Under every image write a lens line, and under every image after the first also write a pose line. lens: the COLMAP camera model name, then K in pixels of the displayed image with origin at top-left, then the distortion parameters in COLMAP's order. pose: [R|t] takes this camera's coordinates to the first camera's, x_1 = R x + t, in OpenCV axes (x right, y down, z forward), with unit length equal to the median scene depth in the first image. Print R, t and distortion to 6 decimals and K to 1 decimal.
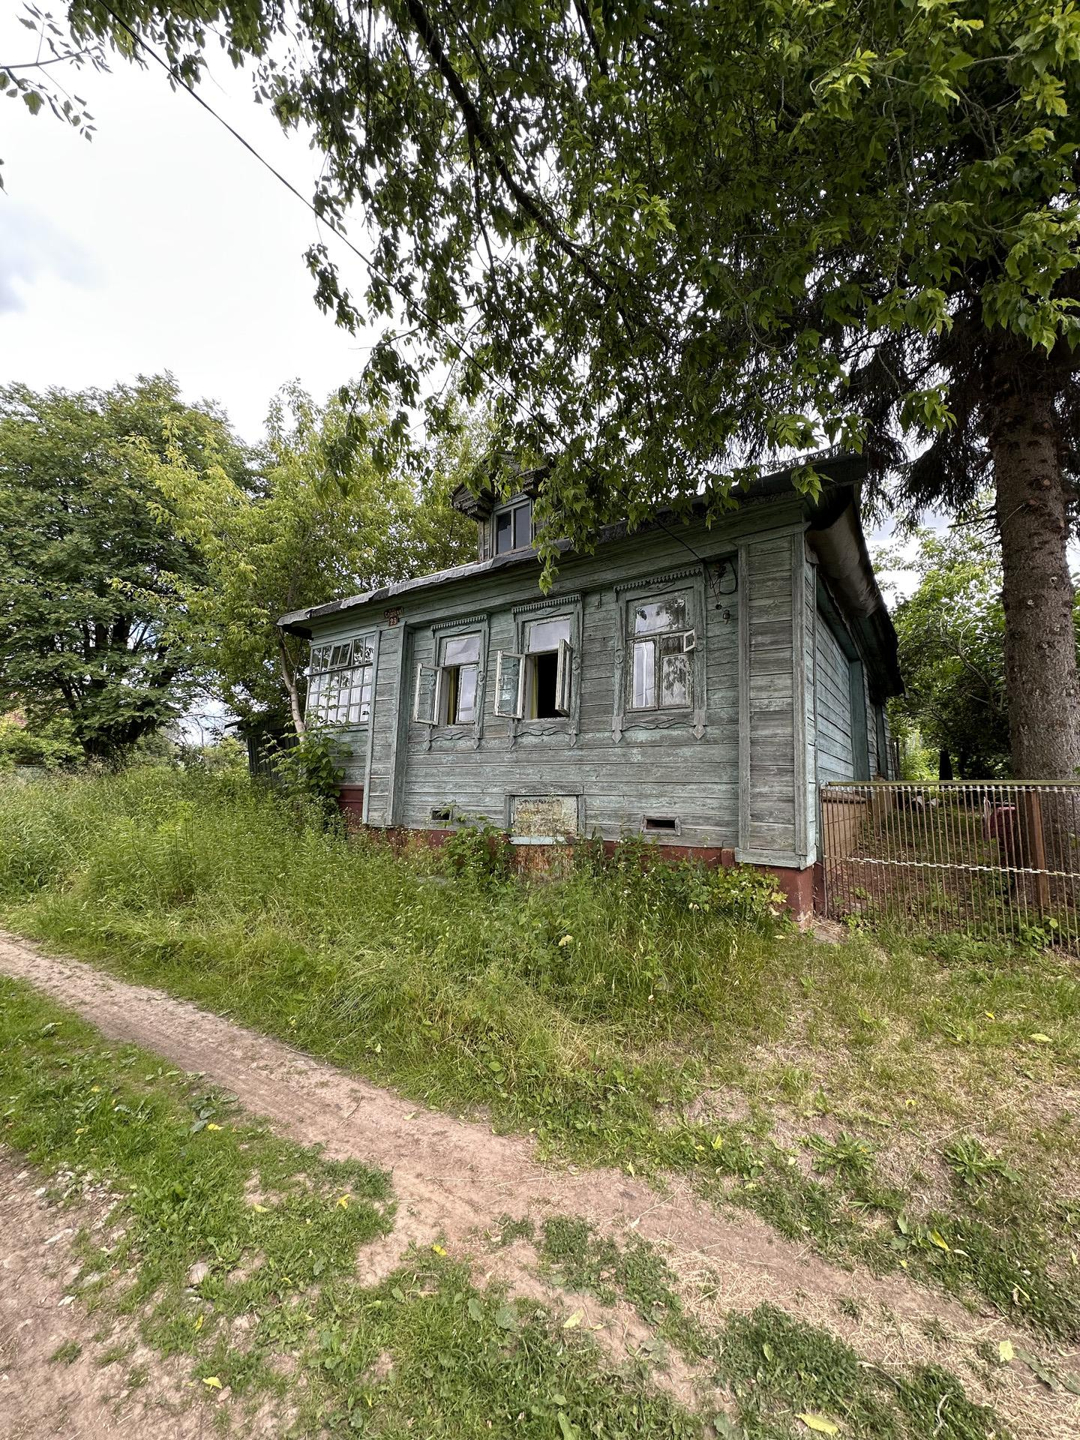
lens RADIAL K [[574.9, 0, 539.2], [0, 574.9, 721.3], [0, 0, 1]] dist [0.001217, -0.000619]
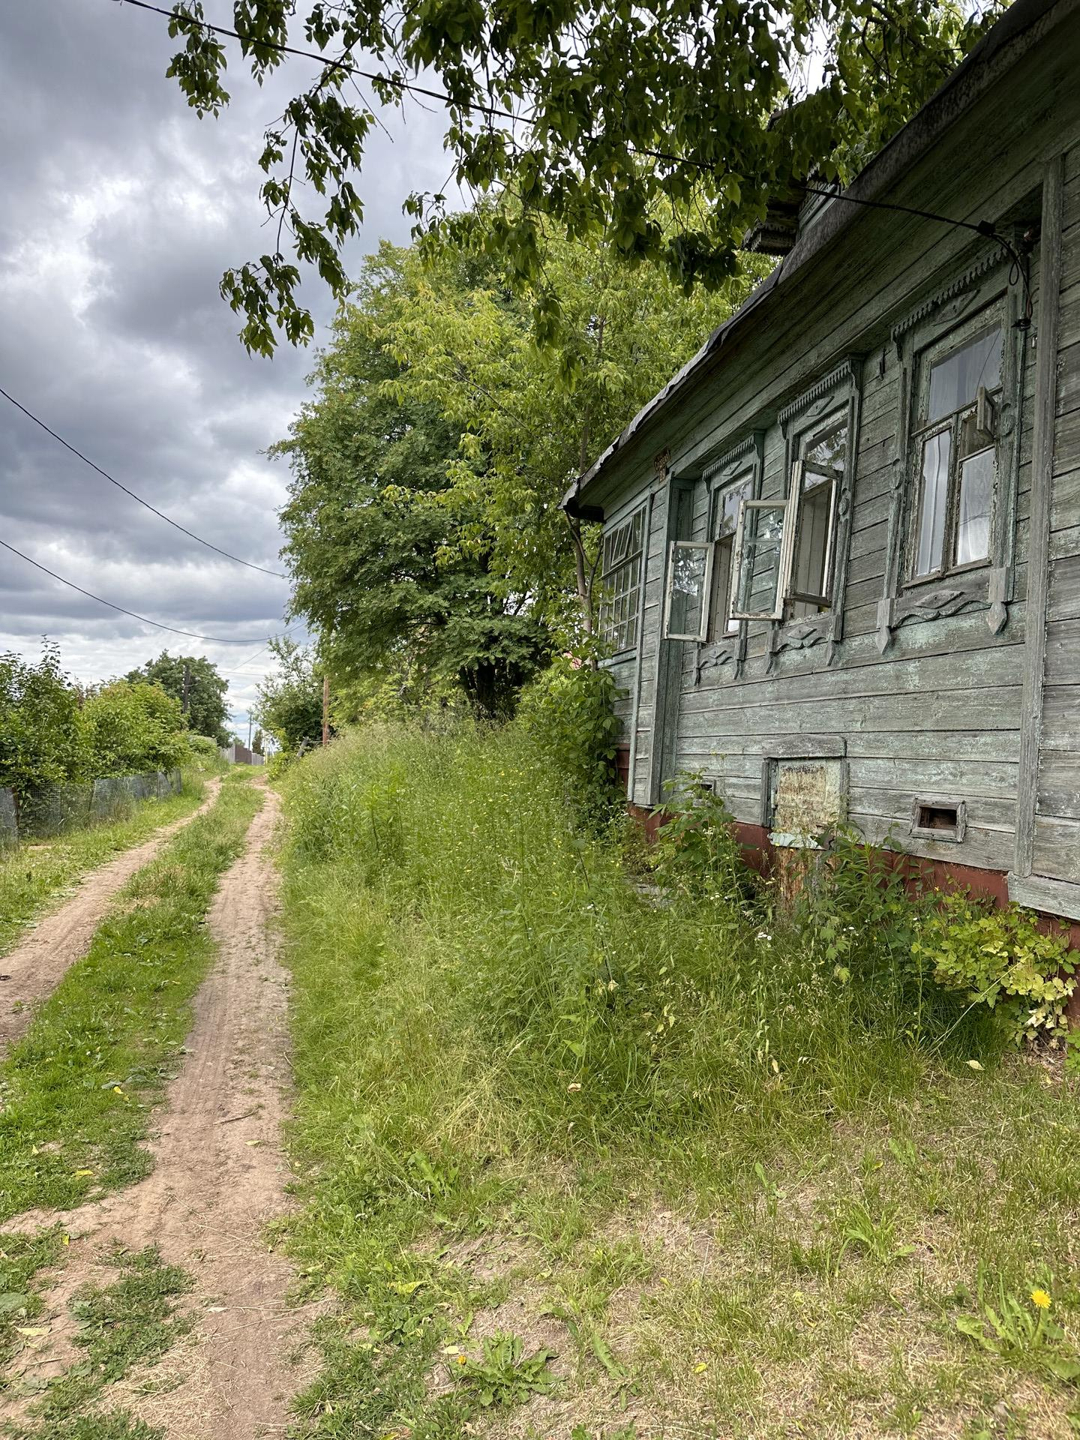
lens RADIAL K [[1010.5, 0, 528.0], [0, 1010.5, 731.4], [0, 0, 1]] dist [0.045669, -0.049177]
pose [[0.726256, -0.004223, -0.687411, 0.572965], [0.060528, 0.996490, 0.057826, 0.039768], [0.684755, -0.083604, 0.723962, 0.169006]]
